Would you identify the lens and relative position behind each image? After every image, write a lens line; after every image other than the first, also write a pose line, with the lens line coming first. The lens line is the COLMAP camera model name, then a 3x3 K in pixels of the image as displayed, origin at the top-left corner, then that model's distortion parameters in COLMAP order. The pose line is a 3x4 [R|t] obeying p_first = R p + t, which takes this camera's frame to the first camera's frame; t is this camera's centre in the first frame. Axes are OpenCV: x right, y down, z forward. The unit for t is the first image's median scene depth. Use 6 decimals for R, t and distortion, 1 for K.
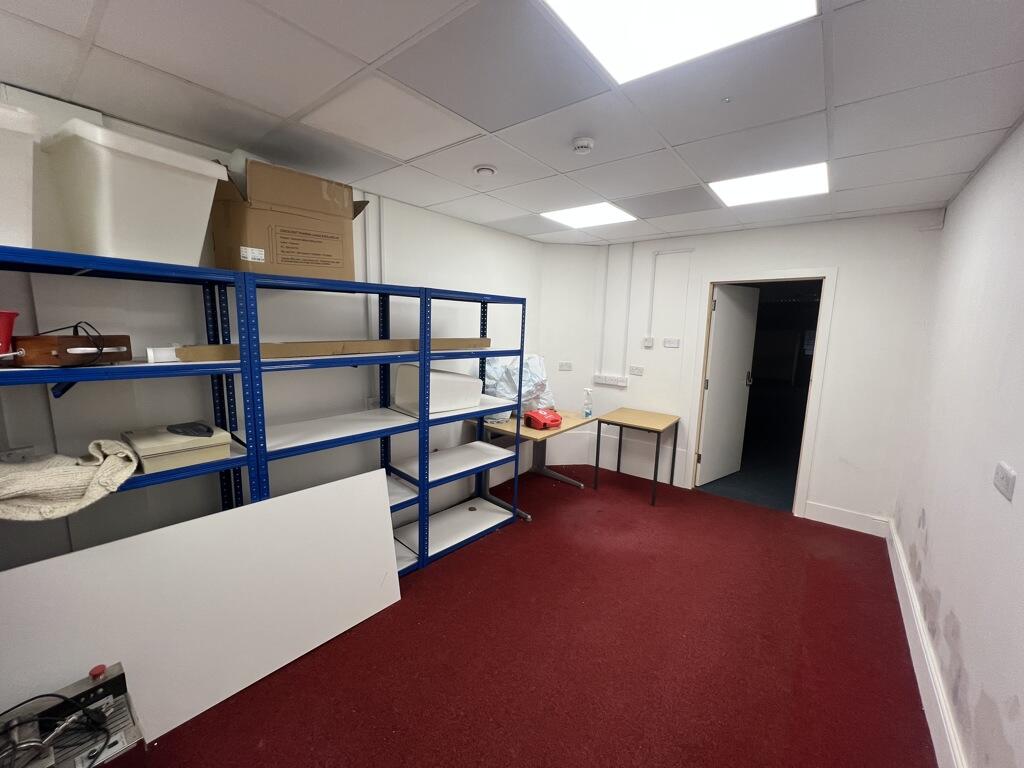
lens RADIAL K [[411.1, 0, 505.7], [0, 411.1, 385.2], [0, 0, 1]] dist [0.003693, 0.000390]
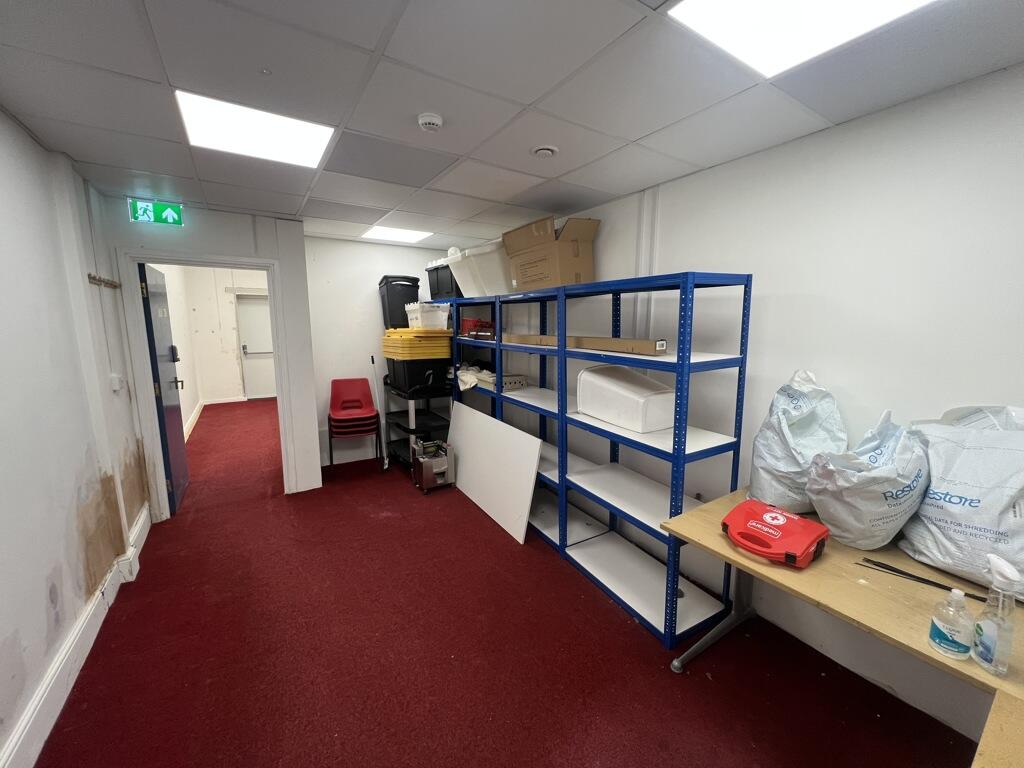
lens RADIAL K [[411.1, 0, 508.6], [0, 411.1, 383.6], [0, 0, 1]] dist [0.003693, 0.000390]
pose [[-0.311267, 0.126435, -0.941874, 0.774532], [-0.147715, 0.972627, 0.179380, -0.149060], [0.938772, 0.194964, -0.284070, 1.100288]]
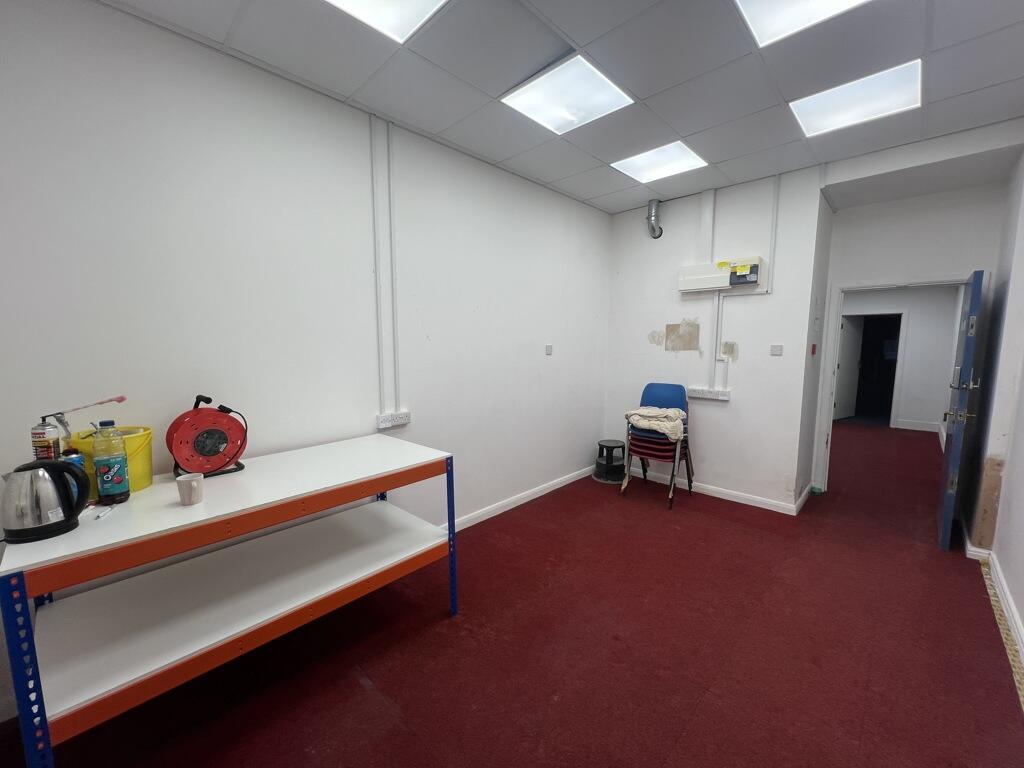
lens RADIAL K [[411.1, 0, 517.4], [0, 411.1, 384.9], [0, 0, 1]] dist [0.003693, 0.000390]
pose [[0.995046, 0.017495, -0.097866, -0.775987], [-0.023980, 0.997565, -0.065485, 0.228330], [0.096482, 0.067508, 0.993043, -0.999647]]
